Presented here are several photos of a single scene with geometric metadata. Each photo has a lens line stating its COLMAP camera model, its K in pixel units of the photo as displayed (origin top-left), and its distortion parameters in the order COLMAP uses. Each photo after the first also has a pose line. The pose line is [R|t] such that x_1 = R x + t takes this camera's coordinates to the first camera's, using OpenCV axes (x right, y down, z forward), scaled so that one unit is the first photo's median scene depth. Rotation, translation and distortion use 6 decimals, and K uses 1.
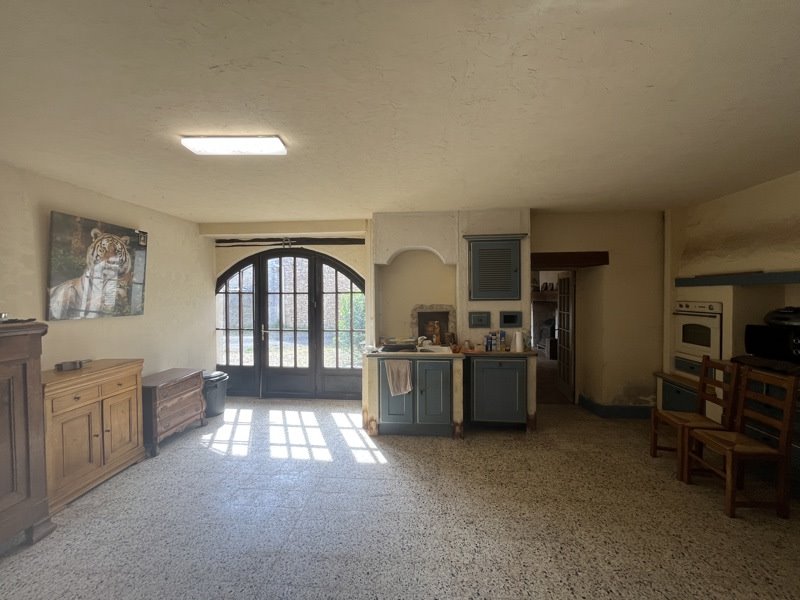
lens RADIAL K [[324.0, 0, 399.5], [0, 324.0, 299.9], [0, 0, 1]] dist [-0.005852, 0.001559]
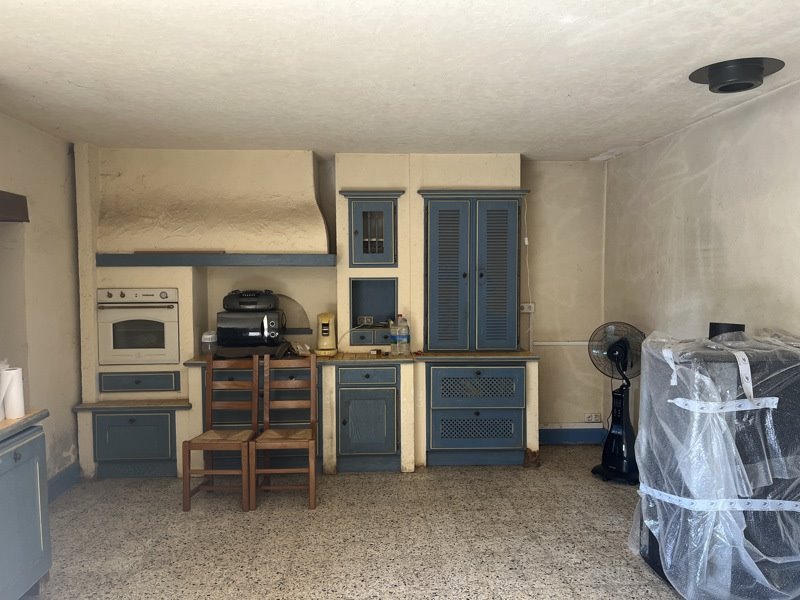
lens RADIAL K [[611.2, 0, 400.1], [0, 611.2, 303.1], [0, 0, 1]] dist [0.047464, -0.048621]
pose [[-0.162030, -0.049720, 0.985532, -0.509904], [0.021128, 0.998326, 0.053839, -0.022428], [-0.986560, 0.029546, -0.160709, 0.651647]]
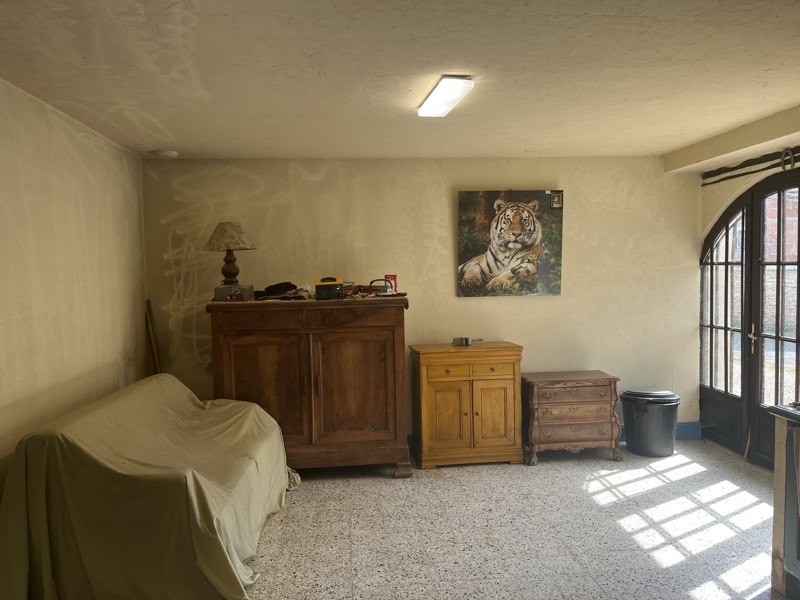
lens RADIAL K [[611.2, 0, 396.8], [0, 611.2, 301.7], [0, 0, 1]] dist [0.047464, -0.048621]
pose [[0.170303, 0.049235, -0.984161, 0.640340], [0.004056, 0.998707, 0.050665, -0.016494], [0.985383, -0.012620, 0.169883, 0.351931]]
